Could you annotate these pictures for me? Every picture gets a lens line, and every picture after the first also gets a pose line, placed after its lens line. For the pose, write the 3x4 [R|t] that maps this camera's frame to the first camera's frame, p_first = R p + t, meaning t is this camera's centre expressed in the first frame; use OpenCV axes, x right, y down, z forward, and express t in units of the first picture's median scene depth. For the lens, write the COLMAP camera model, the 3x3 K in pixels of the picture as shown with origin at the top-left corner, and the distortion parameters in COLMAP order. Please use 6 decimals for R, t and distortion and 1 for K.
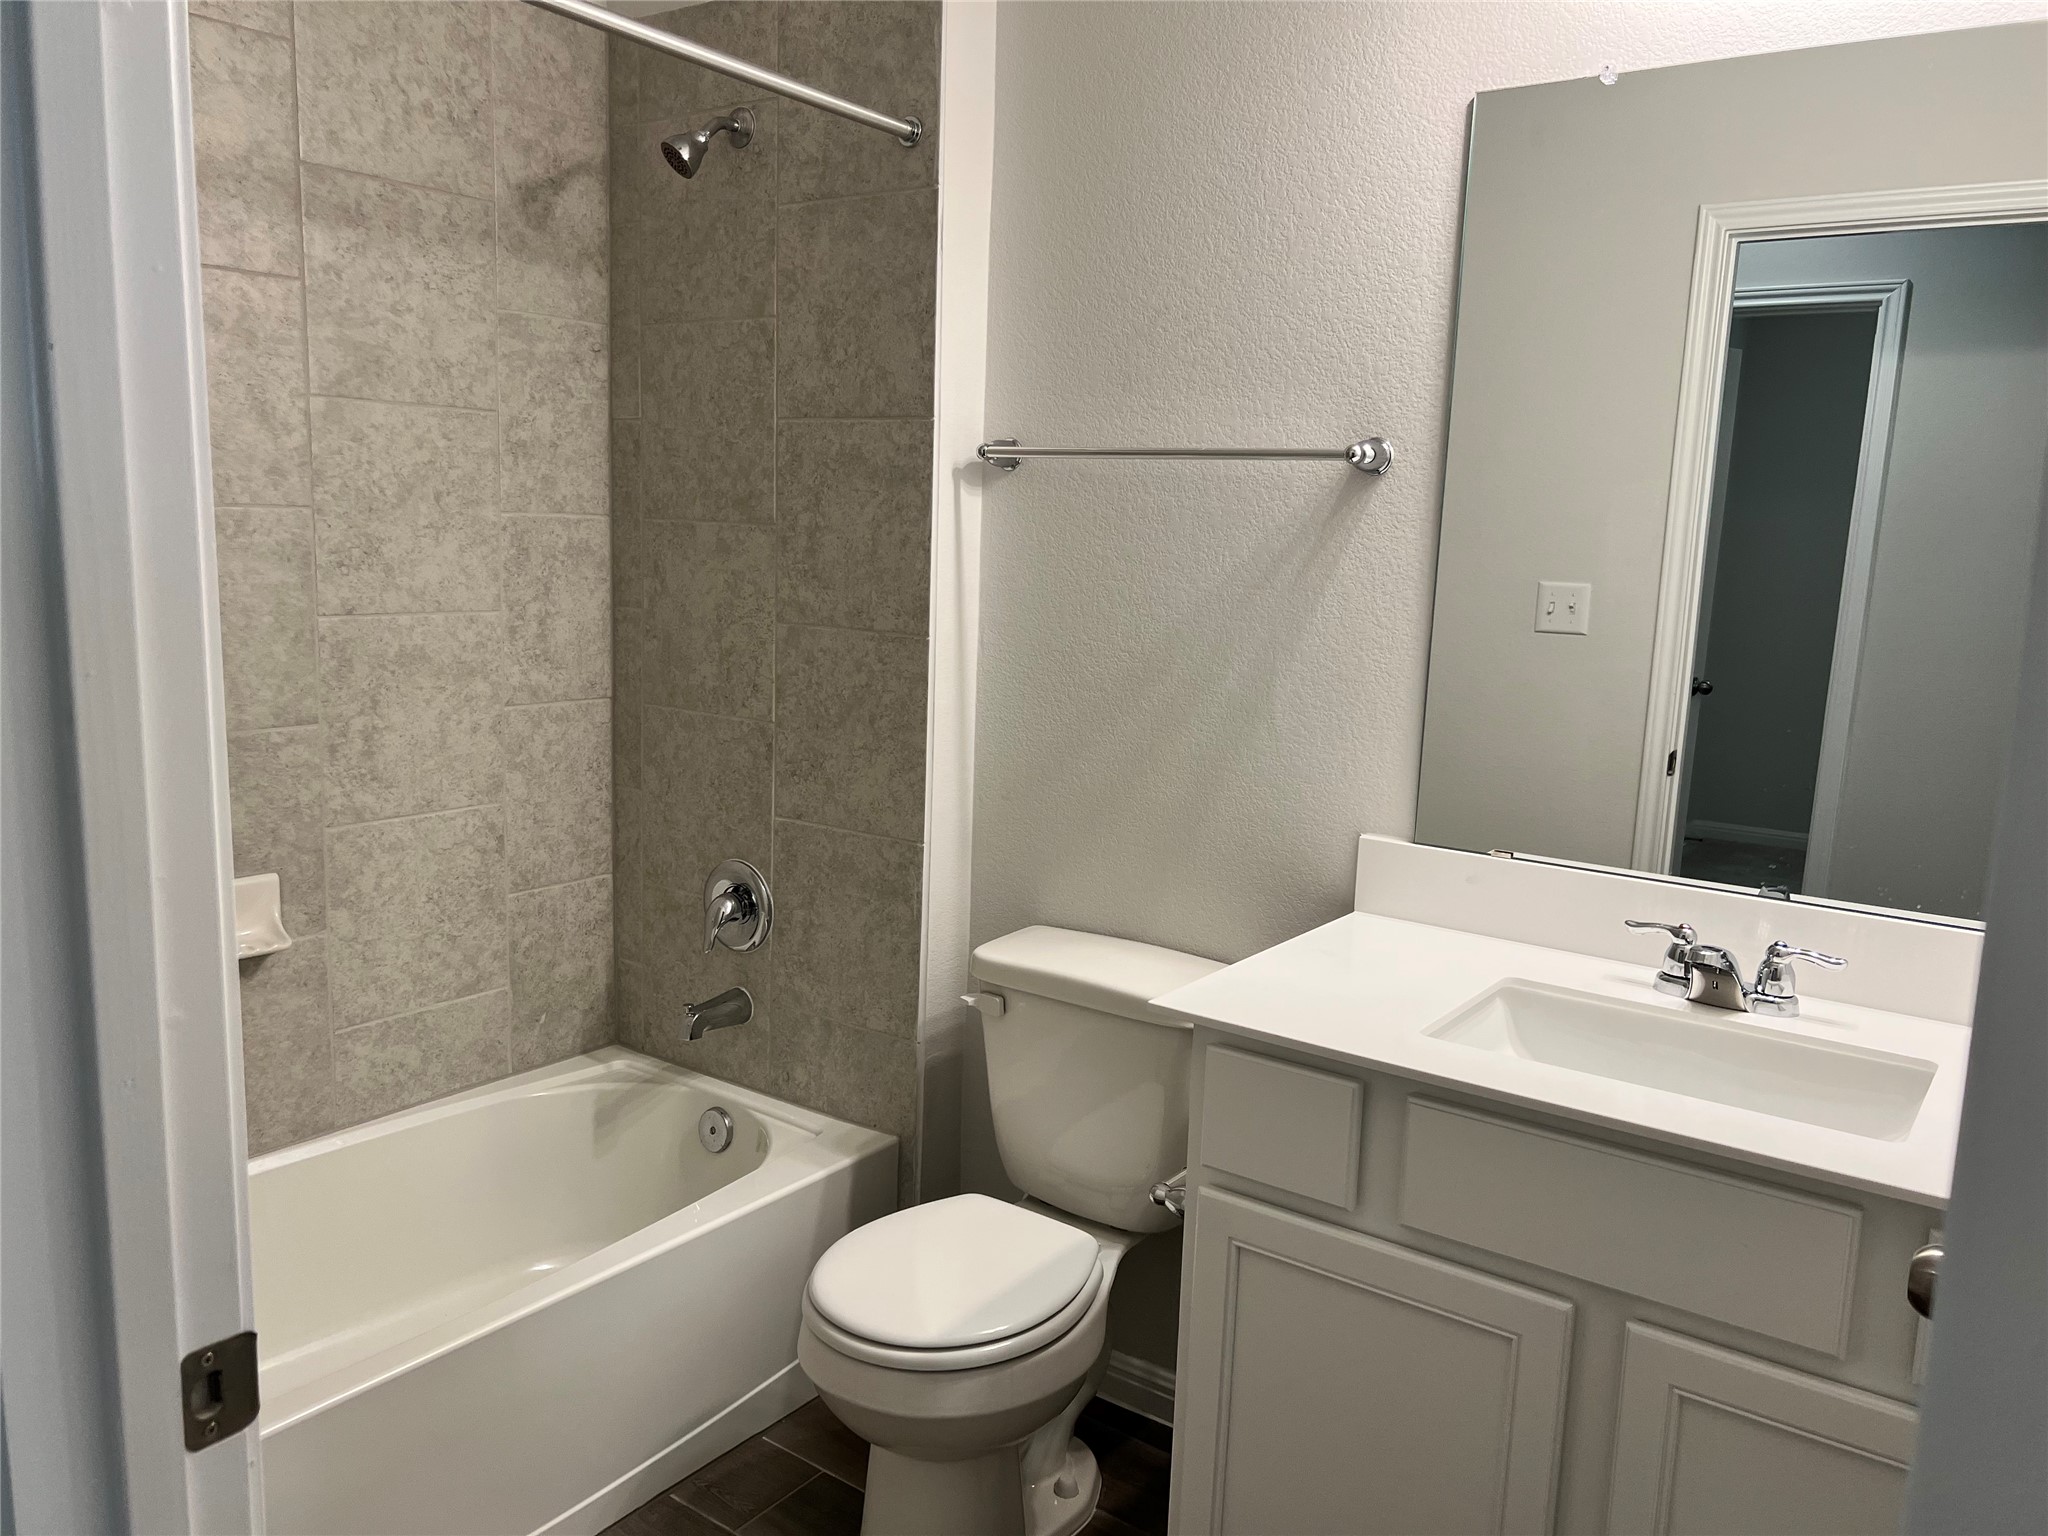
lens RADIAL K [[1556.6, 0, 1017.5], [0, 1556.6, 775.0], [0, 0, 1]] dist [0.026363, -0.016285]
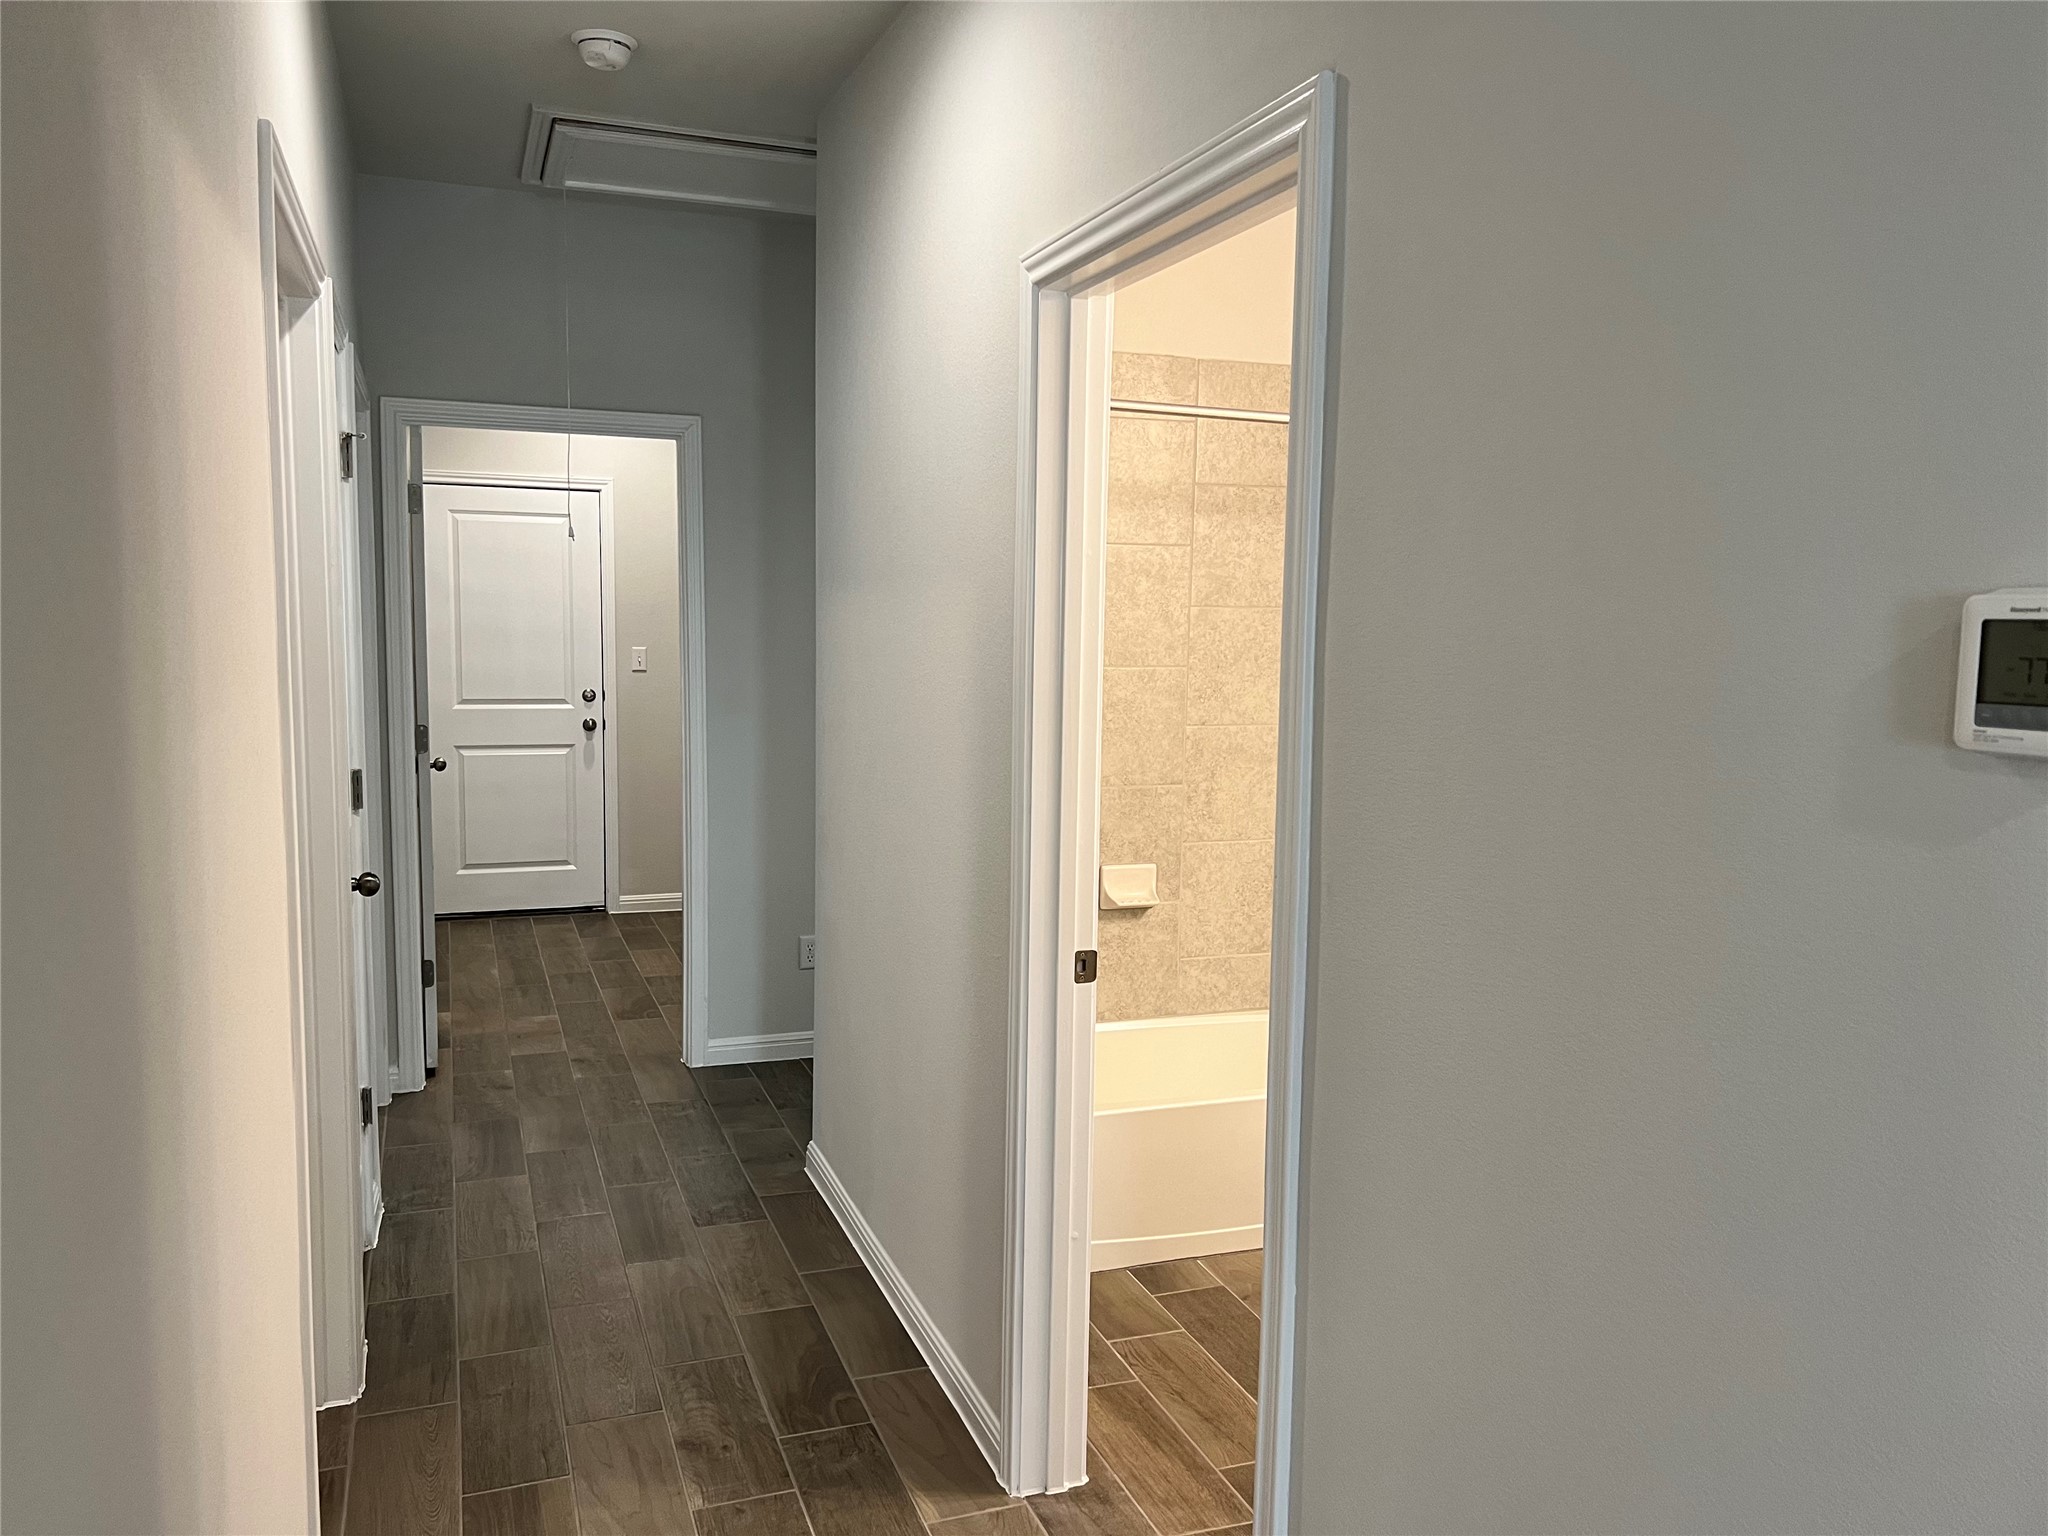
lens RADIAL K [[1556.6, 0, 1022.4], [0, 1556.6, 768.7], [0, 0, 1]] dist [0.026363, -0.016285]
pose [[0.836427, 0.038590, -0.546718, 0.376952], [-0.078872, 0.995610, -0.050392, 0.053836], [0.542374, 0.085270, 0.835799, -0.600371]]
